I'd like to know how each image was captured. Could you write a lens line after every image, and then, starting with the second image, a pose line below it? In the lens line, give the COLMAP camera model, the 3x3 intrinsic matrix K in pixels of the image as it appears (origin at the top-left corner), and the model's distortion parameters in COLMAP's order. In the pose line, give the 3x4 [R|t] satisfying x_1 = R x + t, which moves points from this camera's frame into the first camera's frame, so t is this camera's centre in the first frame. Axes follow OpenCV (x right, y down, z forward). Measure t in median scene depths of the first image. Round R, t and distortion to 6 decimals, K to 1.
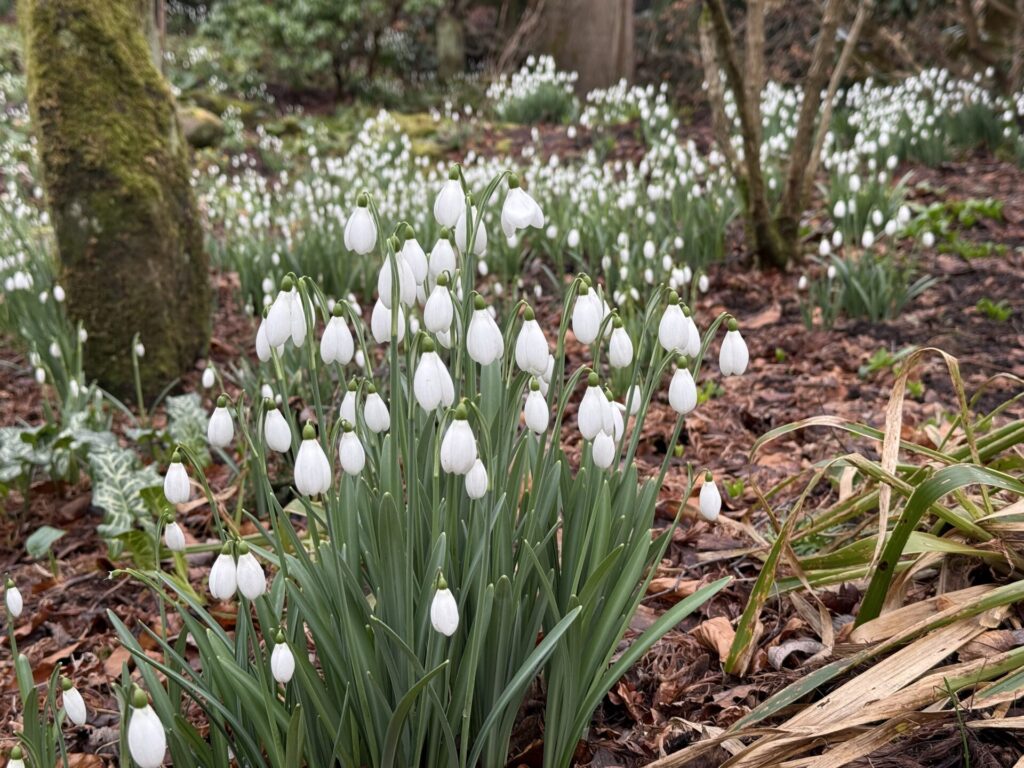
lens RADIAL K [[1456.7, 0, 512.0], [0, 1456.7, 384.0], [0, 0, 1]] dist [0.185701, -0.448158]
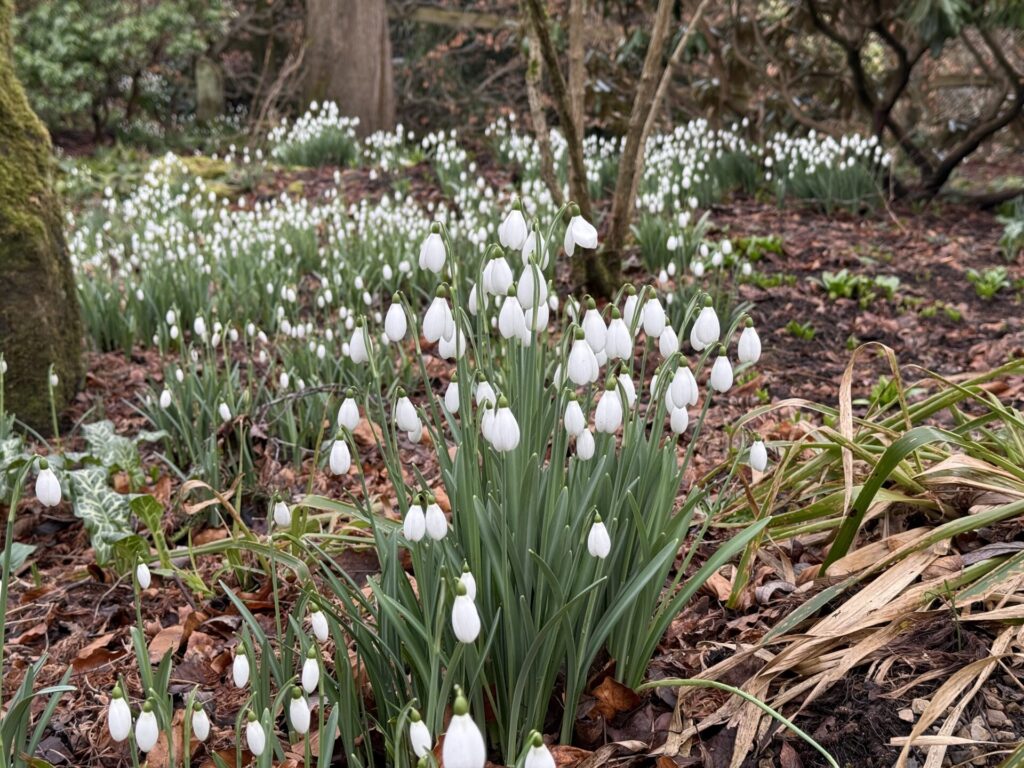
lens RADIAL K [[1456.7, 0, 512.0], [0, 1456.7, 384.0], [0, 0, 1]] dist [0.185701, -0.448158]
pose [[0.983362, -0.025794, 0.179814, -0.087976], [0.030959, 0.999183, -0.025978, 0.012262], [-0.178997, 0.031113, 0.983358, -0.065179]]
